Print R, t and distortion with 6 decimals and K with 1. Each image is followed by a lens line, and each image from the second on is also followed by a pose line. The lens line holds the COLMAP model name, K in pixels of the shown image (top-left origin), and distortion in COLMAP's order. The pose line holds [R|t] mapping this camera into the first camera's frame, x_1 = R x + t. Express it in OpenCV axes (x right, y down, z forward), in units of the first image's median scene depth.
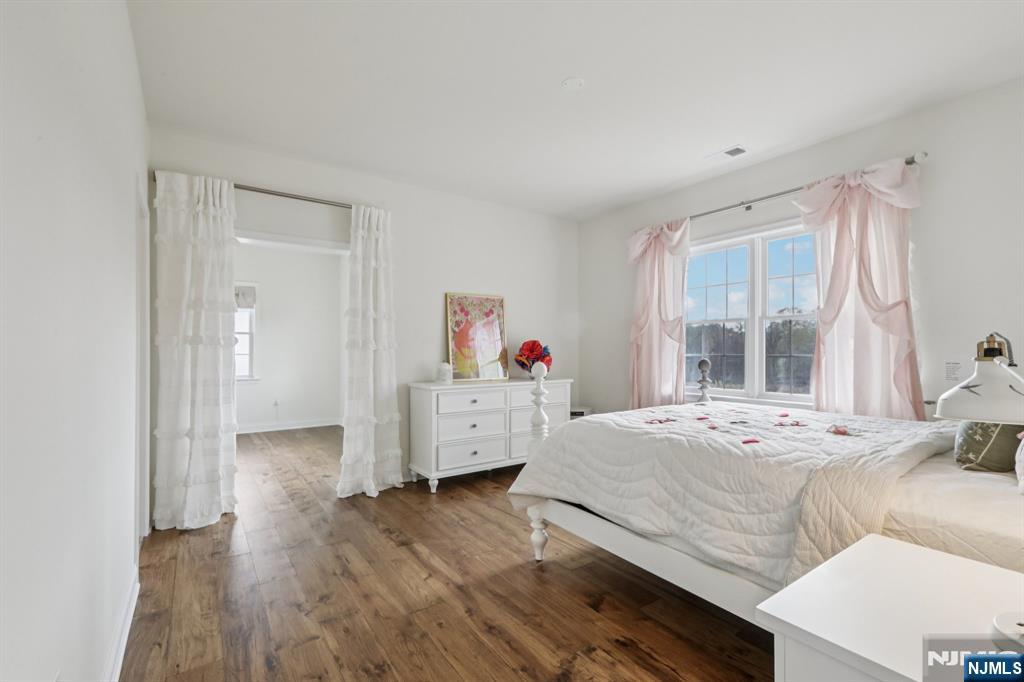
lens RADIAL K [[461.7, 0, 511.2], [0, 461.7, 344.7], [0, 0, 1]] dist [-0.004649, 0.000984]
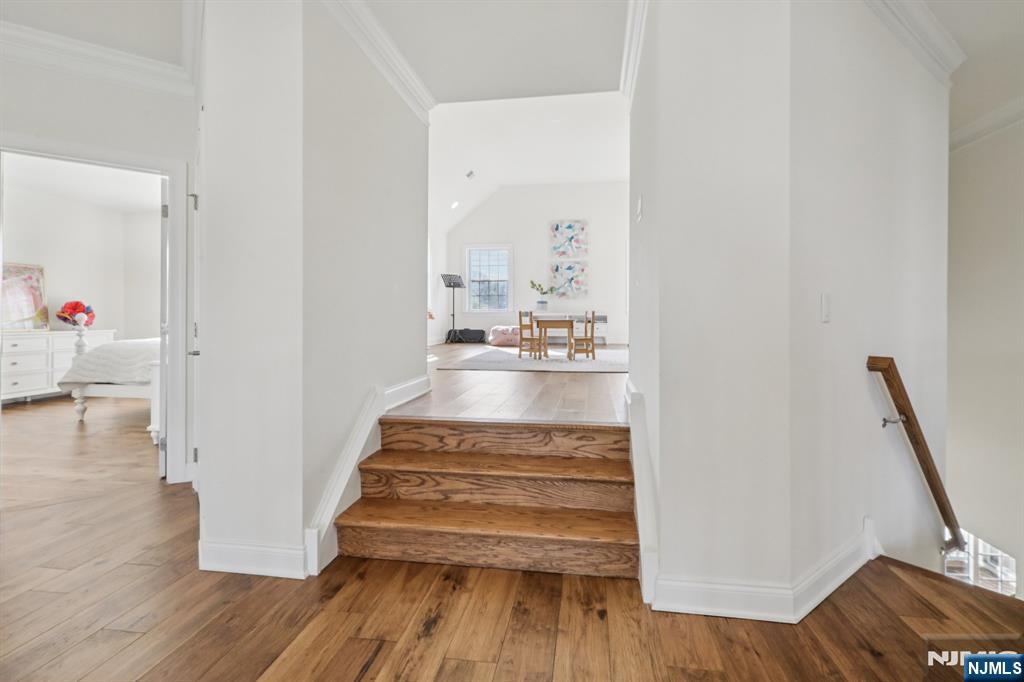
lens RADIAL K [[461.7, 0, 527.7], [0, 461.7, 314.9], [0, 0, 1]] dist [-0.004649, 0.000984]
pose [[0.677423, 0.001643, 0.735592, -0.047888], [-0.007631, 0.999959, 0.004794, 0.014672], [-0.735554, -0.008861, 0.677408, -0.899033]]
